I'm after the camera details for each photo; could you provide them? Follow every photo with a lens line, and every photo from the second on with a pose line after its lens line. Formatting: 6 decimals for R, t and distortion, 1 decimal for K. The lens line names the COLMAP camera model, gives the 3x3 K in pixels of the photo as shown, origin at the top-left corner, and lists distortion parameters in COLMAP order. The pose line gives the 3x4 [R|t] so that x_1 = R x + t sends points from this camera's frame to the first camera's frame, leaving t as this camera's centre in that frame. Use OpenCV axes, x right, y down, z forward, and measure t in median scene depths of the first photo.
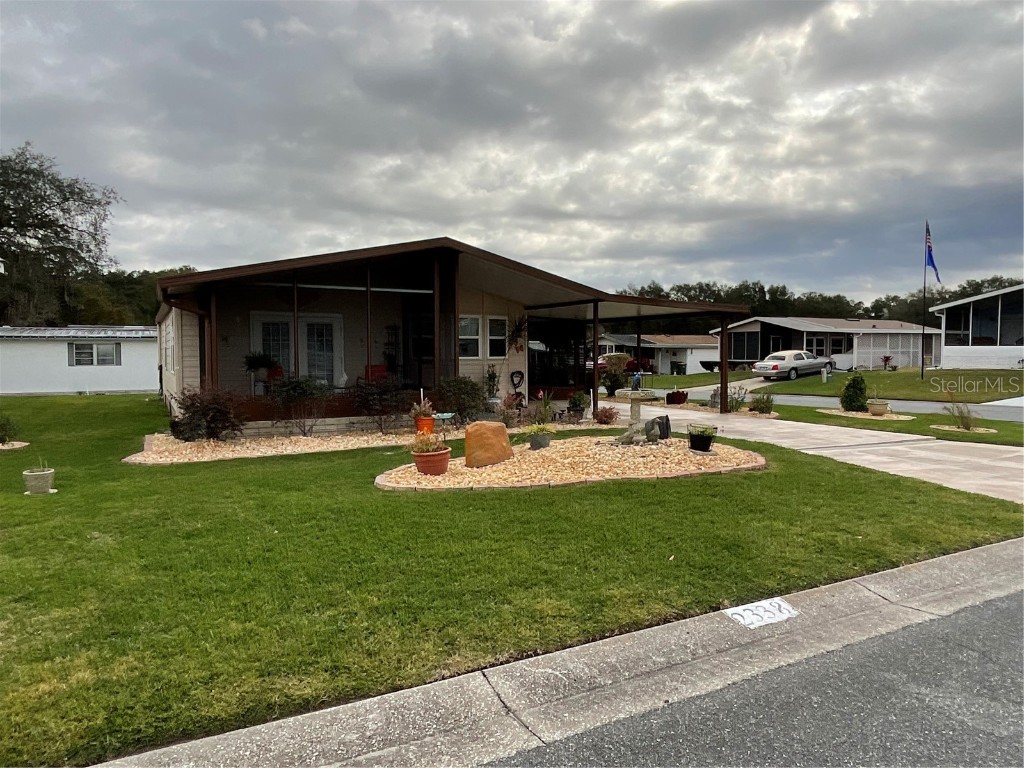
lens RADIAL K [[711.0, 0, 509.9], [0, 711.0, 444.8], [0, 0, 1]] dist [-0.004617, -0.004738]
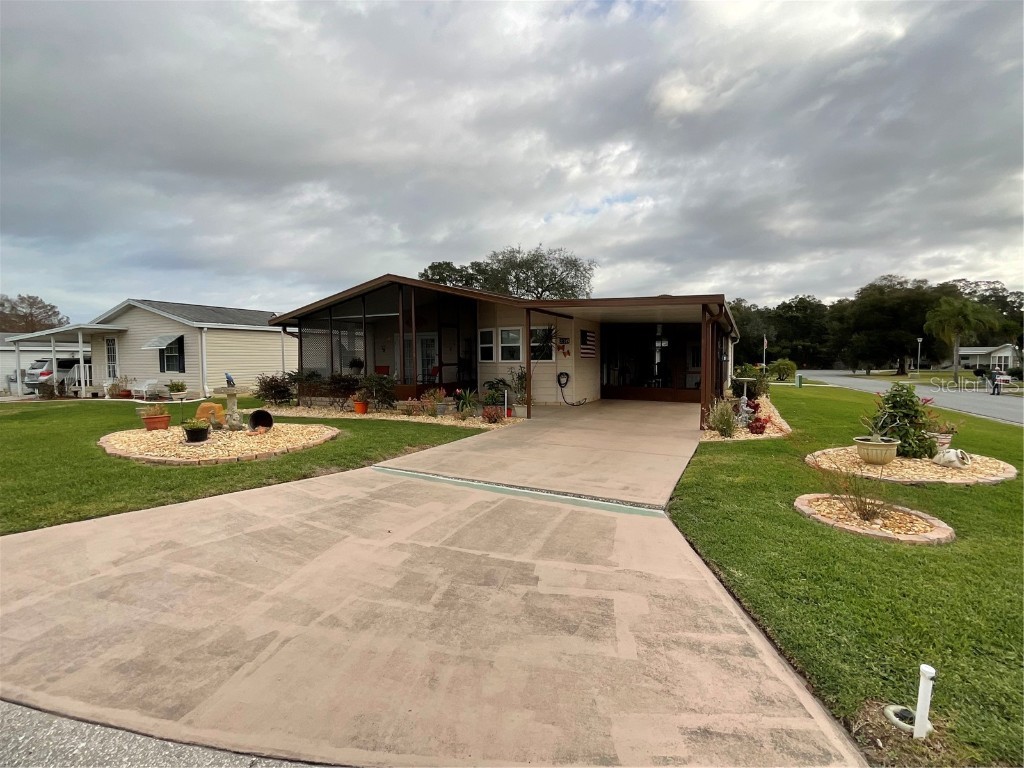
lens RADIAL K [[464.1, 0, 506.9], [0, 464.1, 383.6], [0, 0, 1]] dist [-0.000873, 0.000543]
pose [[0.563385, 0.043872, -0.825029, 0.490332], [-0.104757, 0.994323, -0.018661, -0.052087], [0.819527, 0.096941, 0.564782, 0.417521]]
